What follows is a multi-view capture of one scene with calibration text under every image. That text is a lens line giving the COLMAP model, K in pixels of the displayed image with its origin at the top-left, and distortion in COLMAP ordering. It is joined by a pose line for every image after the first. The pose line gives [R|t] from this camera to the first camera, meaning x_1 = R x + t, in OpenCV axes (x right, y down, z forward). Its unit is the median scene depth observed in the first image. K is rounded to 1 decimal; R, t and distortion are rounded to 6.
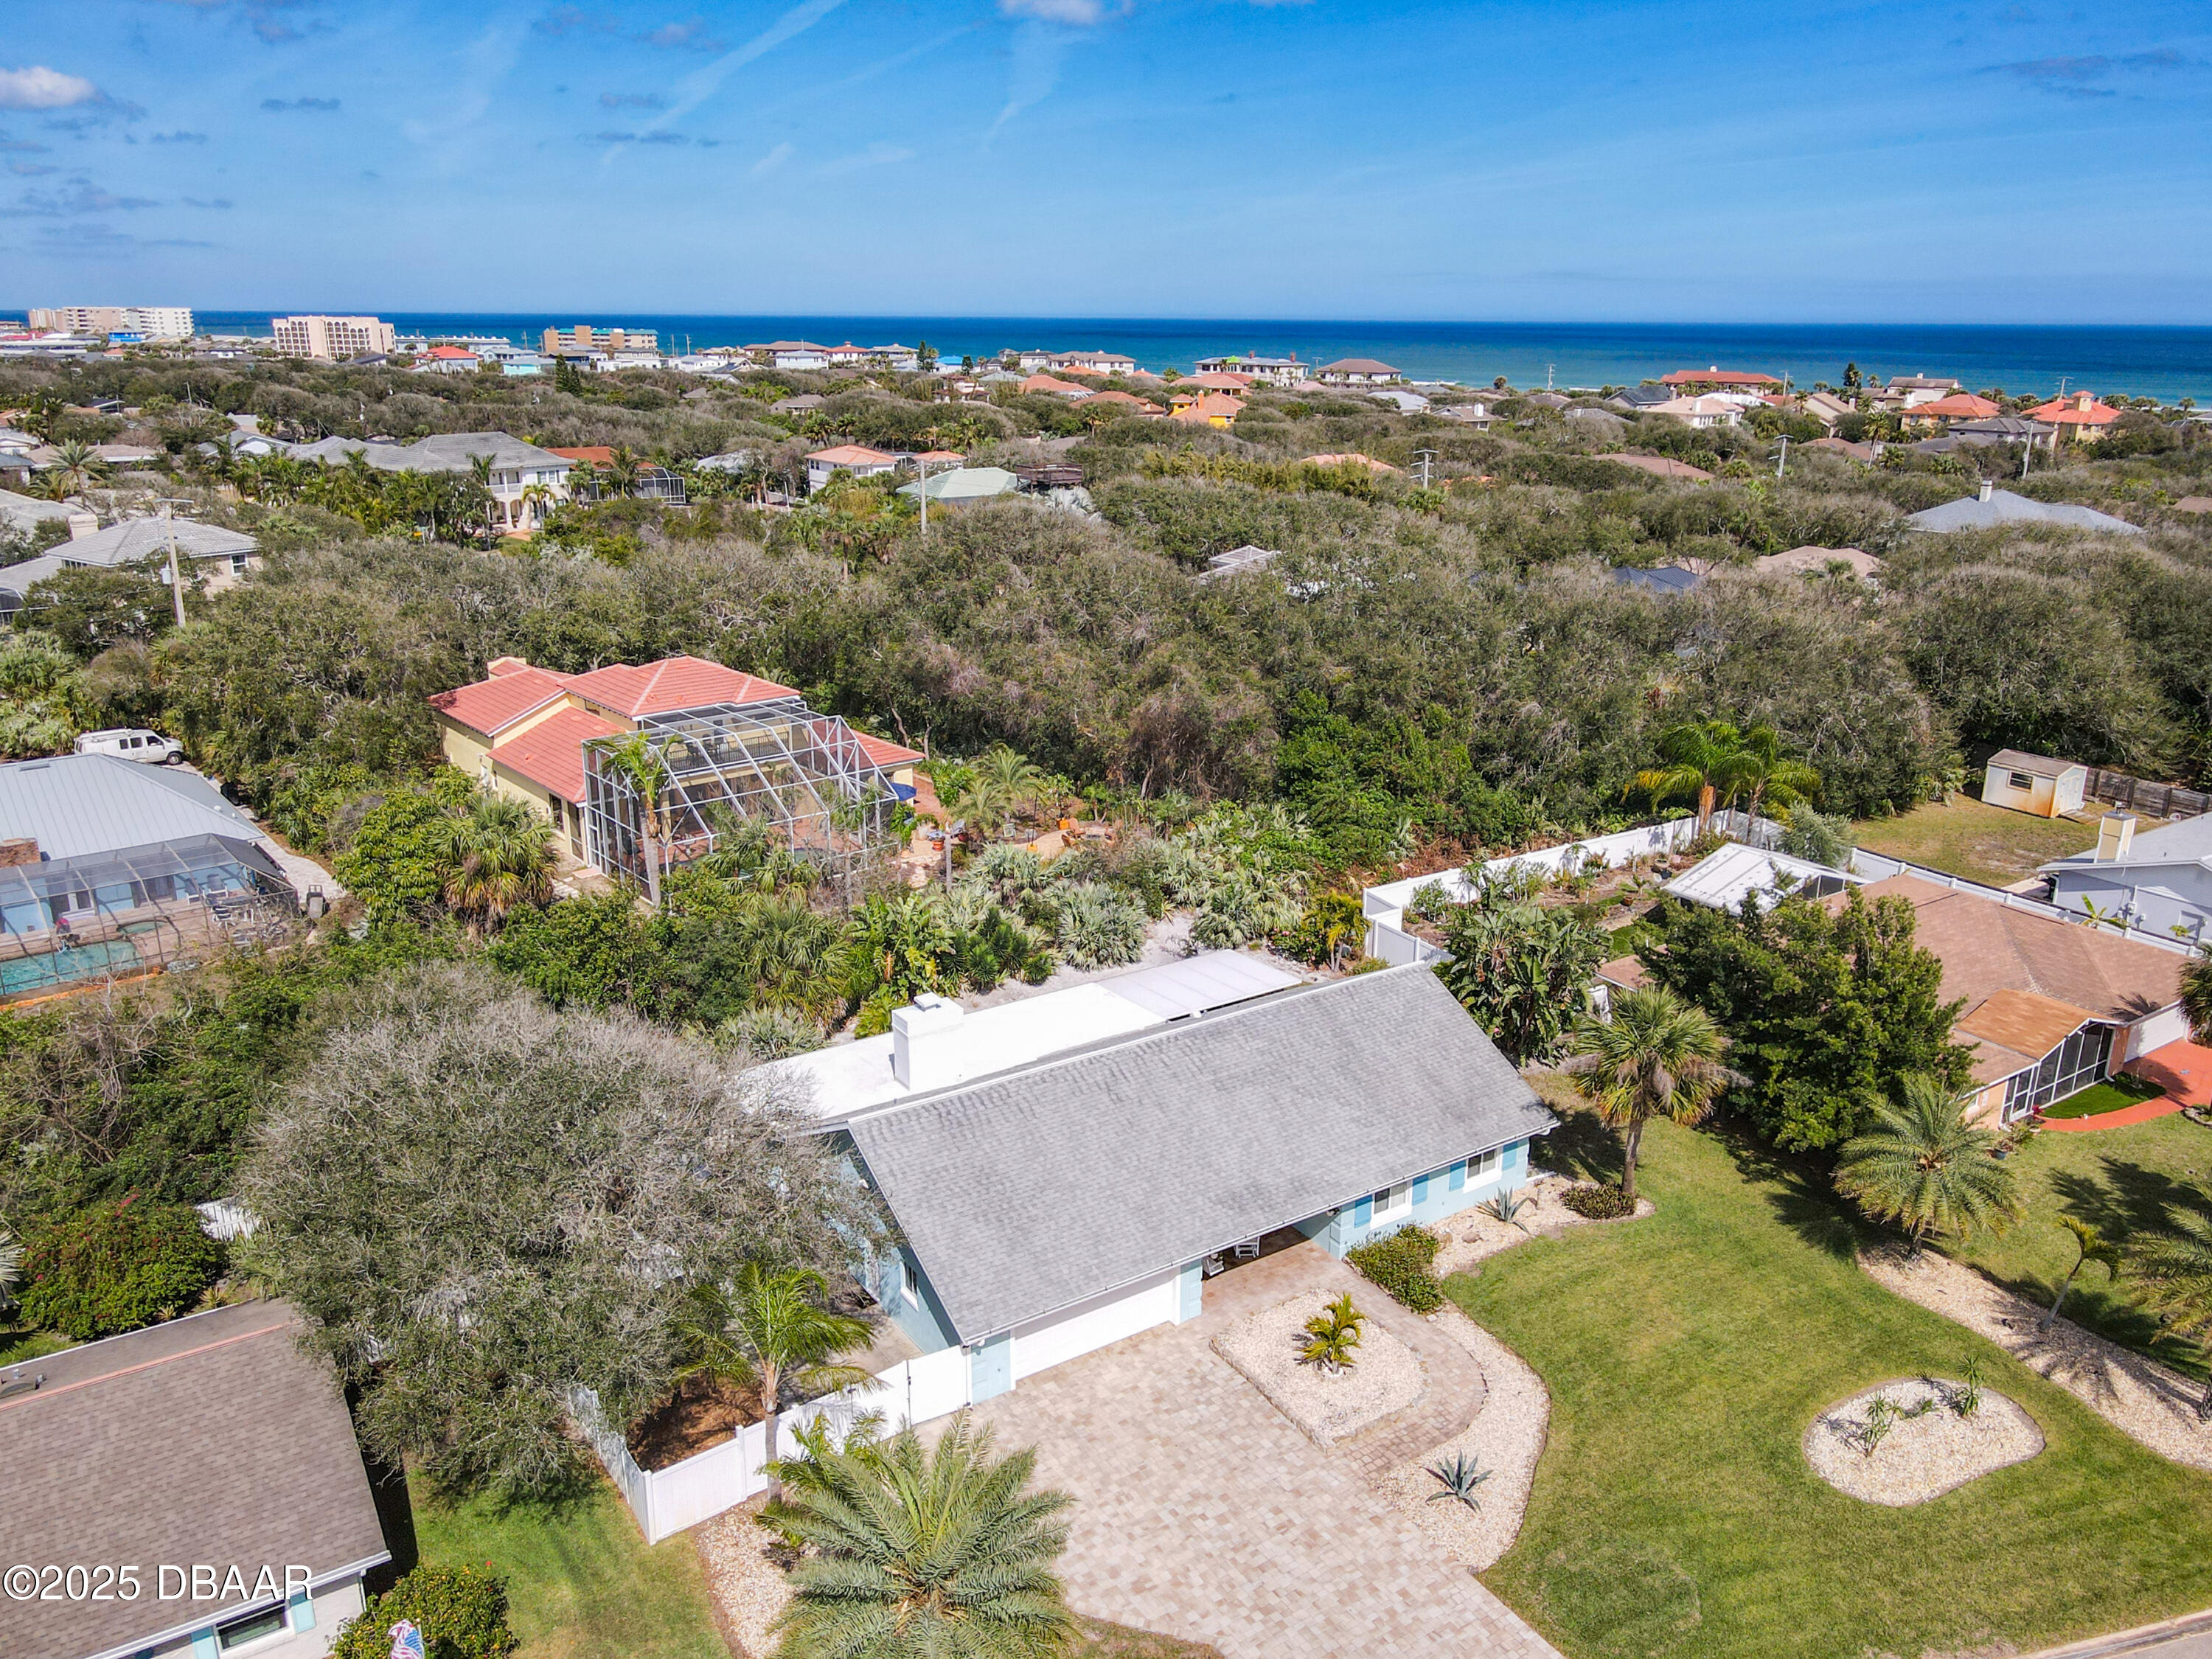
lens RADIAL K [[1647.5, 0, 1089.1], [0, 1647.5, 852.4], [0, 0, 1]] dist [-0.006492, 0.022585]
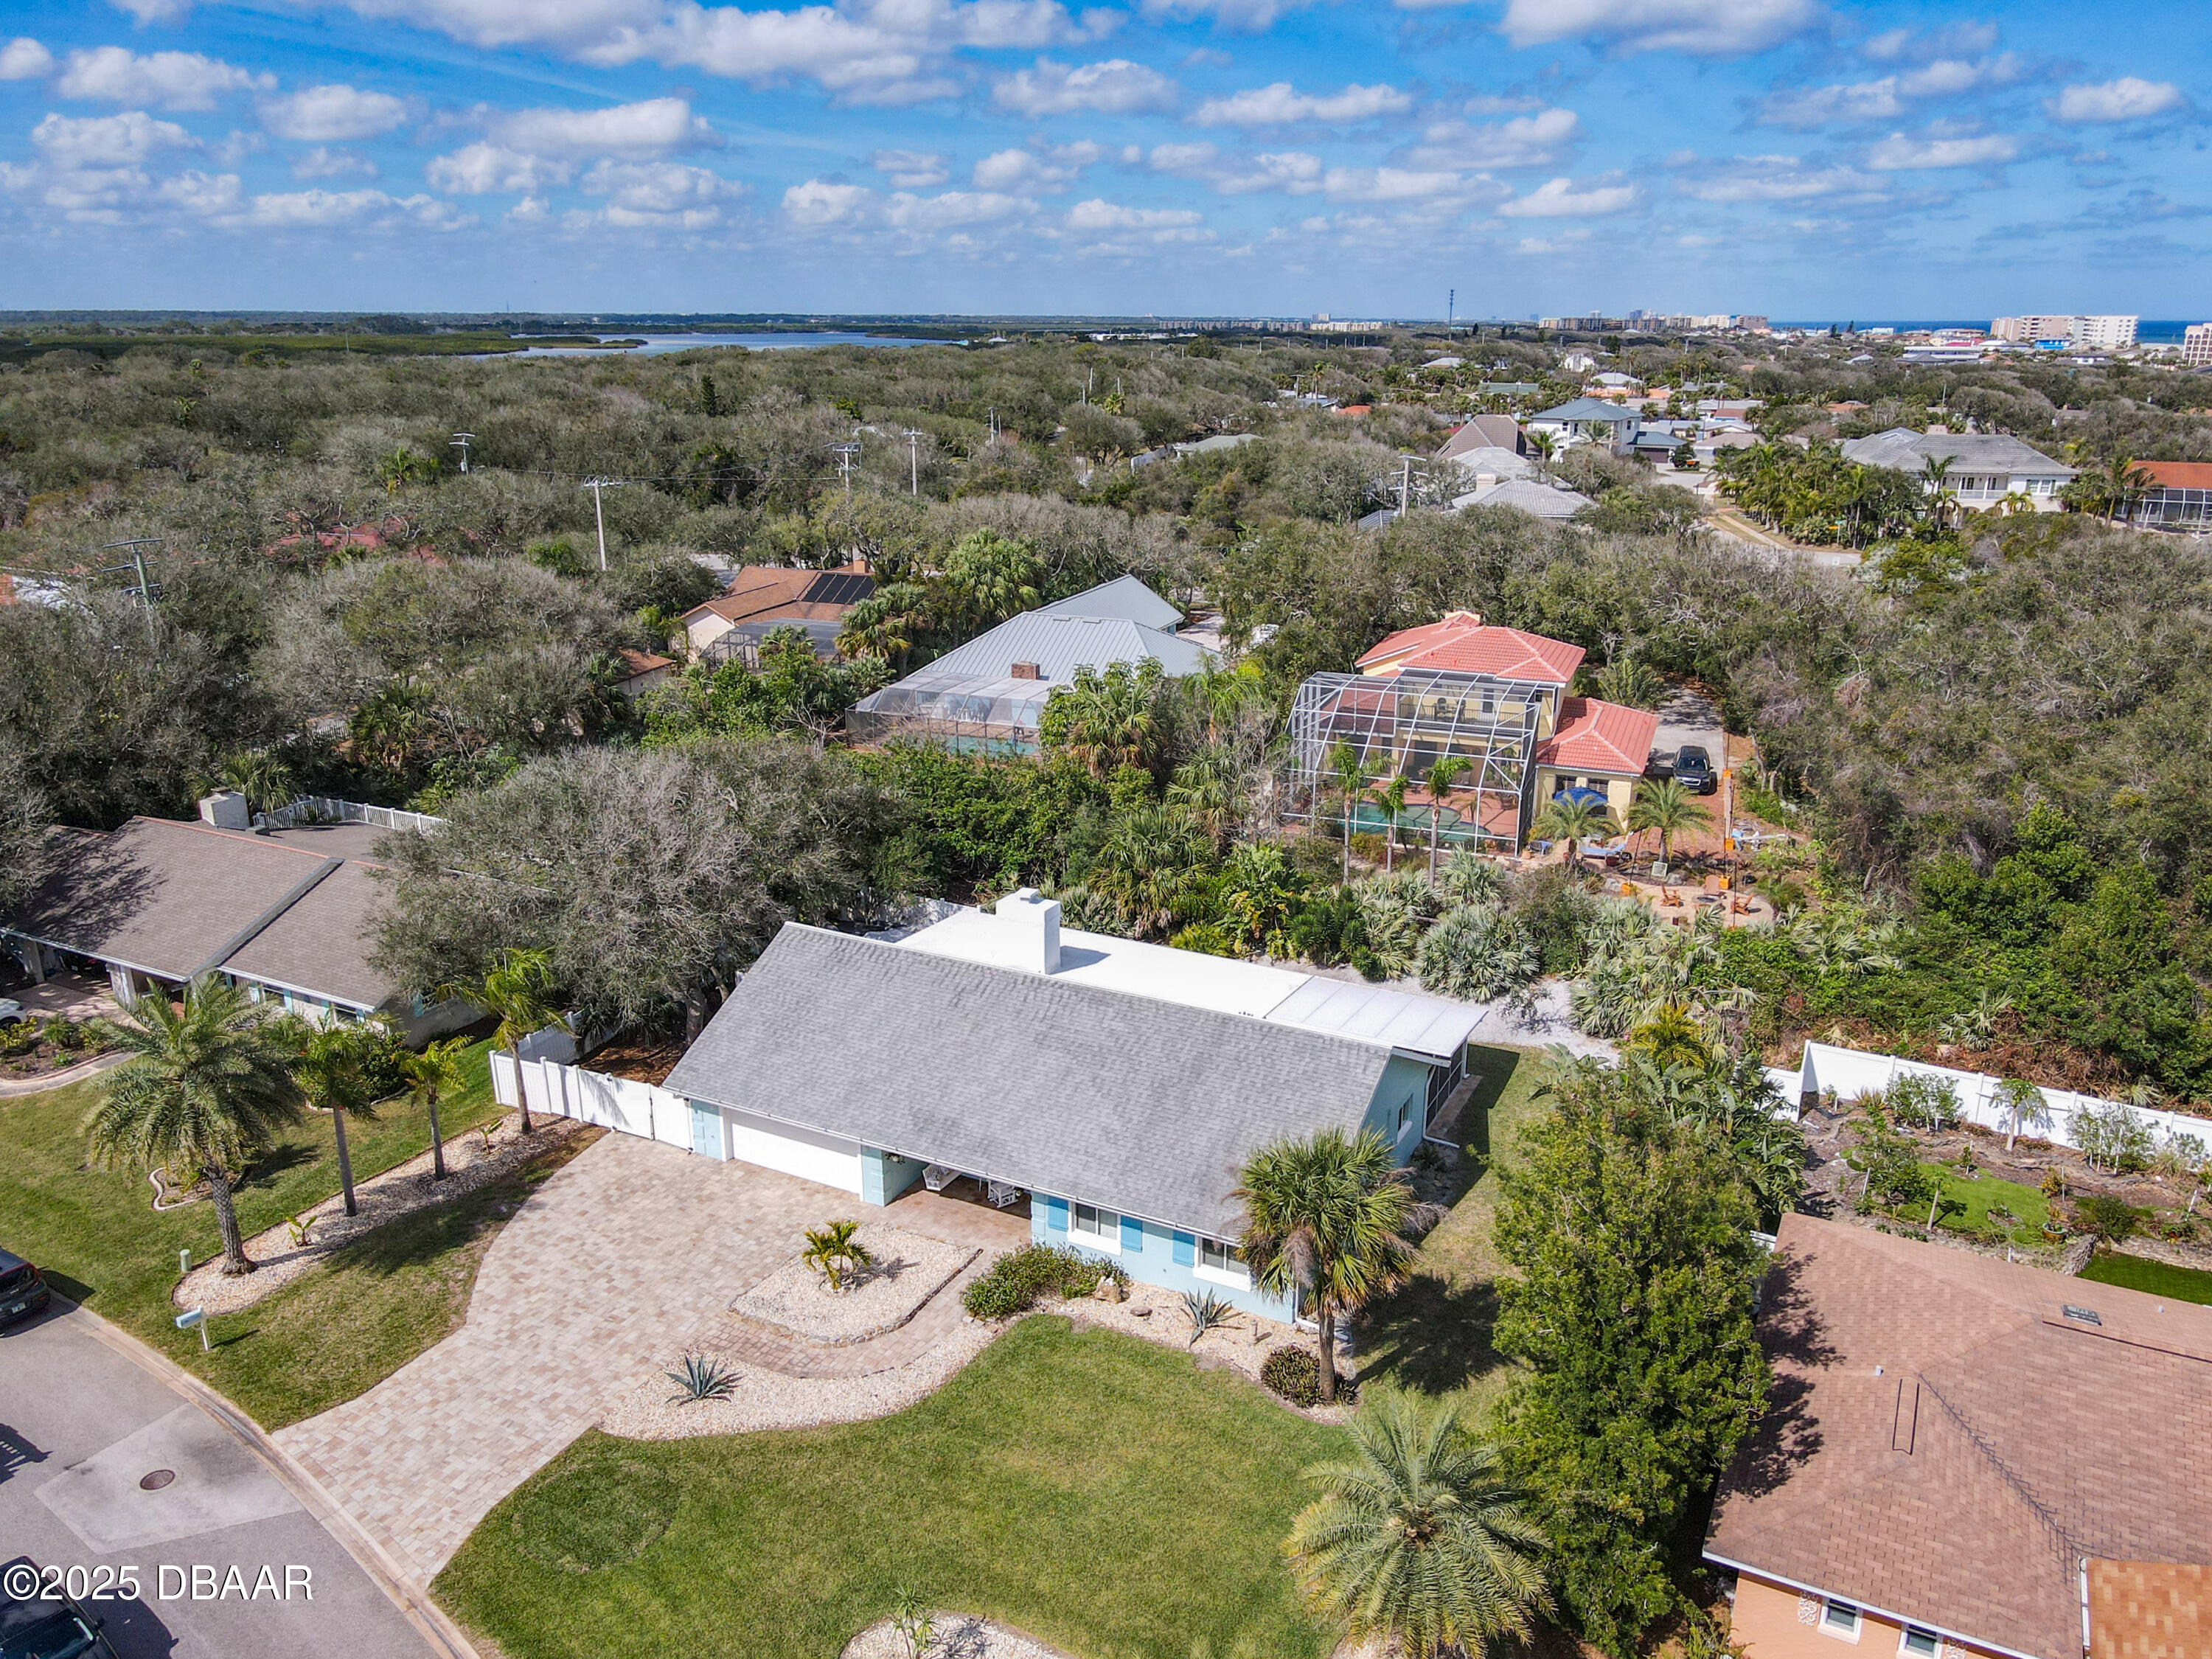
lens RADIAL K [[1647.5, 0, 1118.7], [0, 1647.5, 833.7], [0, 0, 1]] dist [-0.006492, 0.022585]
pose [[0.492499, 0.262468, -0.829792, 0.262810], [-0.276434, 0.951245, 0.136814, -0.035738], [0.825245, 0.162001, 0.541042, 0.144574]]
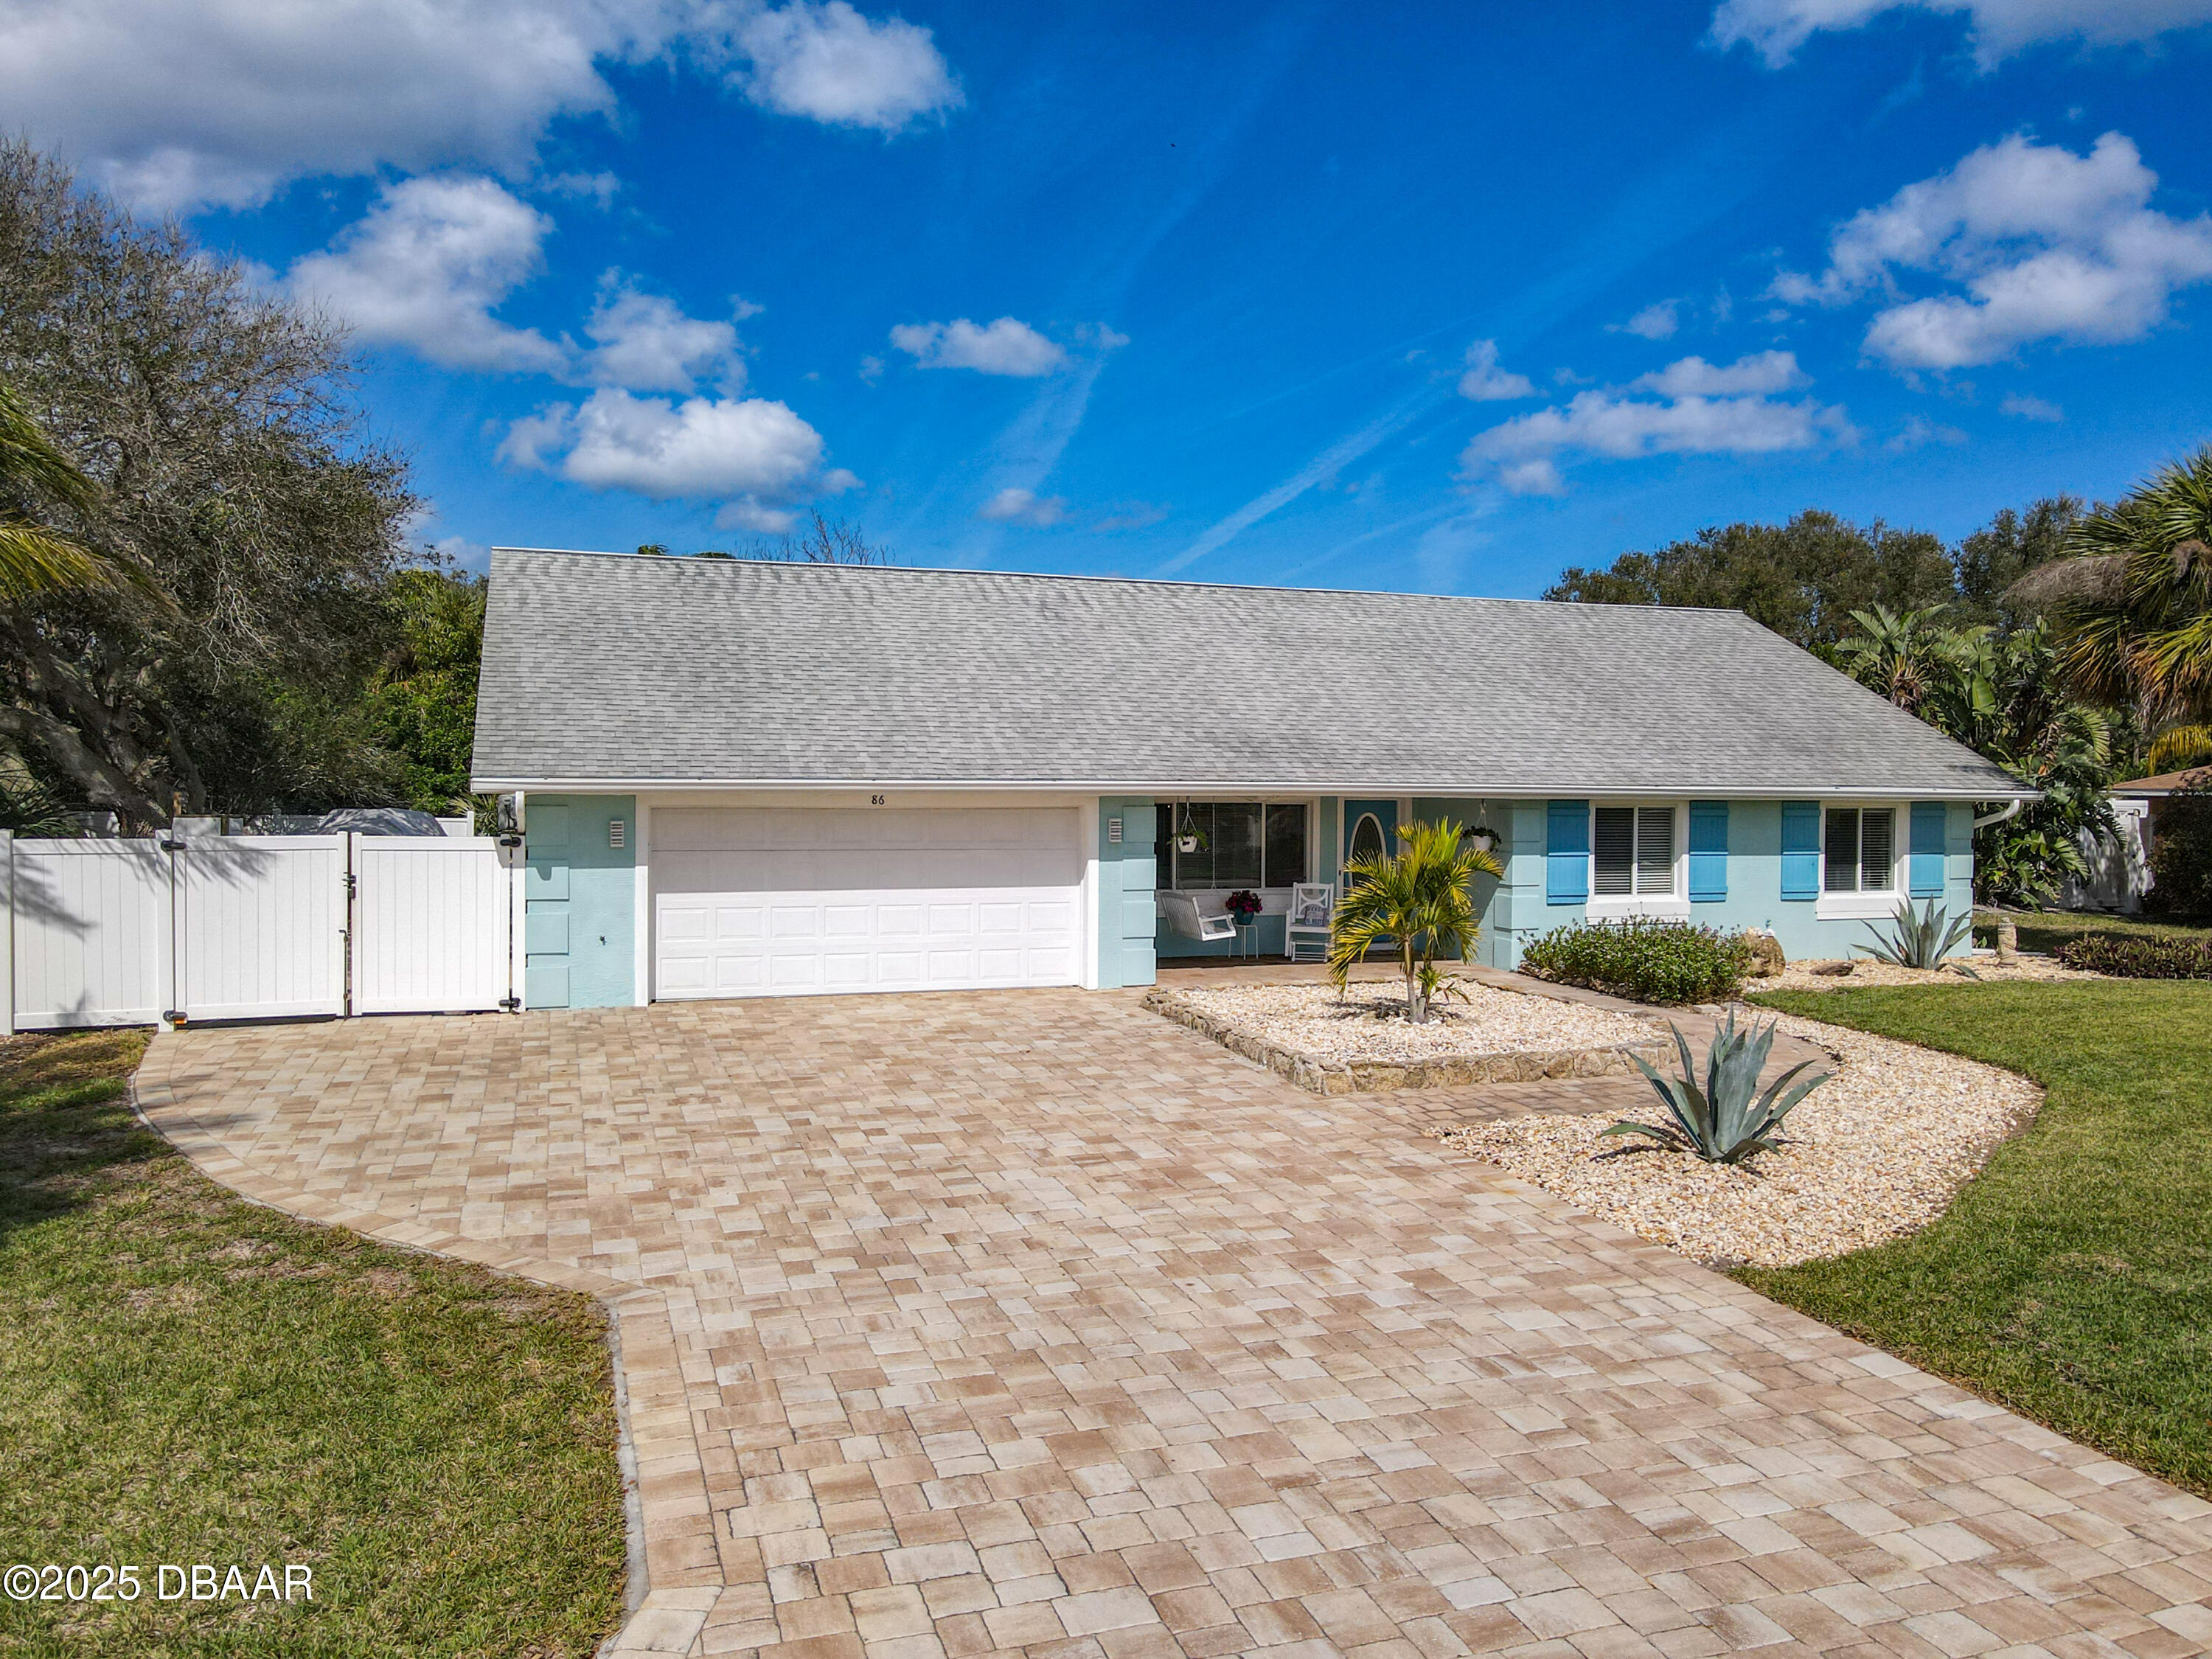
lens RADIAL K [[1647.5, 0, 1120.4], [0, 1647.5, 881.6], [0, 0, 1]] dist [-0.006492, 0.022585]
pose [[0.972493, 0.021668, -0.231922, 0.044679], [-0.082810, 0.962780, -0.257286, 0.101739], [0.217715, 0.269415, 0.938092, 0.162137]]
